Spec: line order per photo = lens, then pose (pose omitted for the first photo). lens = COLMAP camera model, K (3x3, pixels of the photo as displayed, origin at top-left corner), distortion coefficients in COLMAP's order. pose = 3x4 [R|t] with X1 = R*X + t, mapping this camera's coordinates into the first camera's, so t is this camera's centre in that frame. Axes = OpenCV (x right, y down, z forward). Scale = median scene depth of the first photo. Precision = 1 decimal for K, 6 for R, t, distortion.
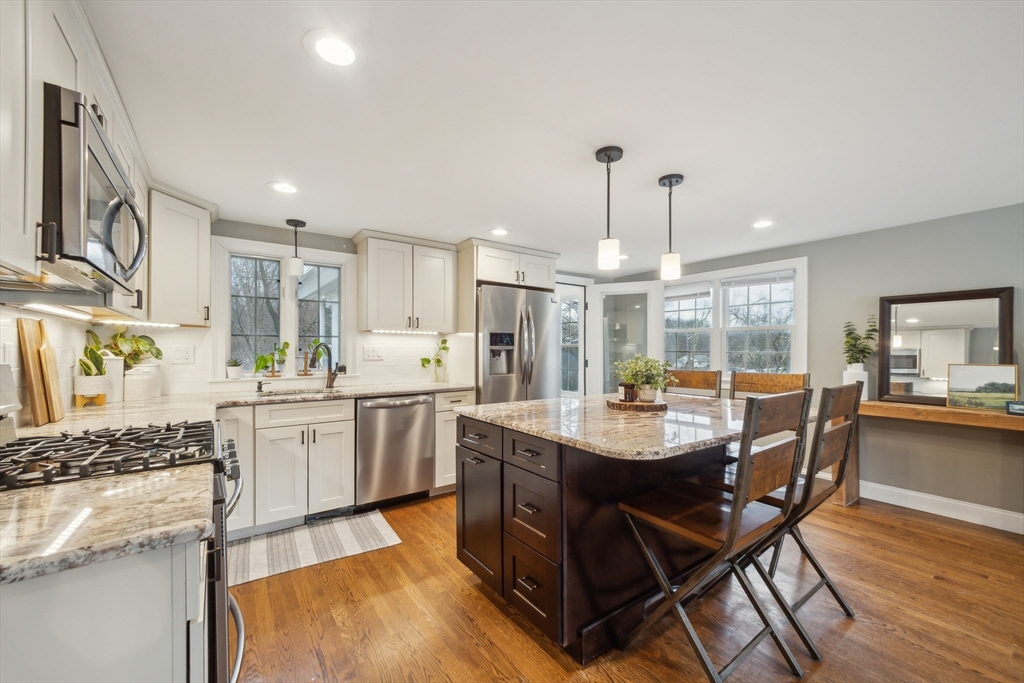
lens RADIAL K [[406.5, 0, 514.9], [0, 406.5, 348.4], [0, 0, 1]] dist [0.001008, -0.000418]
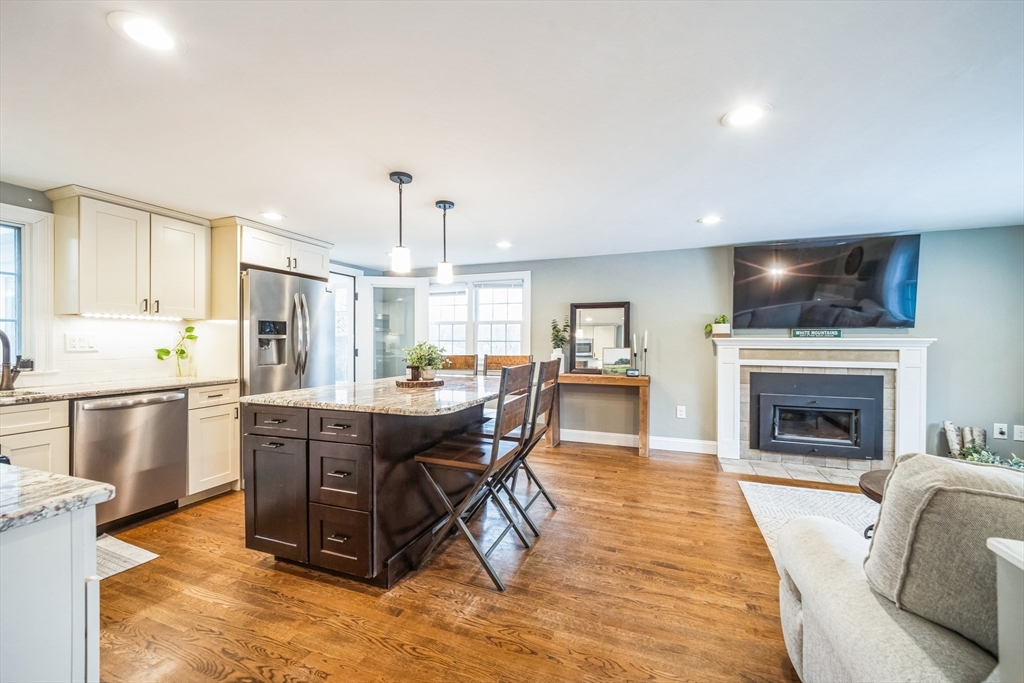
lens RADIAL K [[408.9, 0, 512.0], [0, 408.9, 341.5], [0, 0, 1]] dist [-0.000322, -0.000363]
pose [[0.835976, -0.002129, 0.548762, -0.143144], [-0.001873, 0.999976, 0.006732, 0.004045], [-0.548763, -0.006656, 0.835952, -0.183951]]
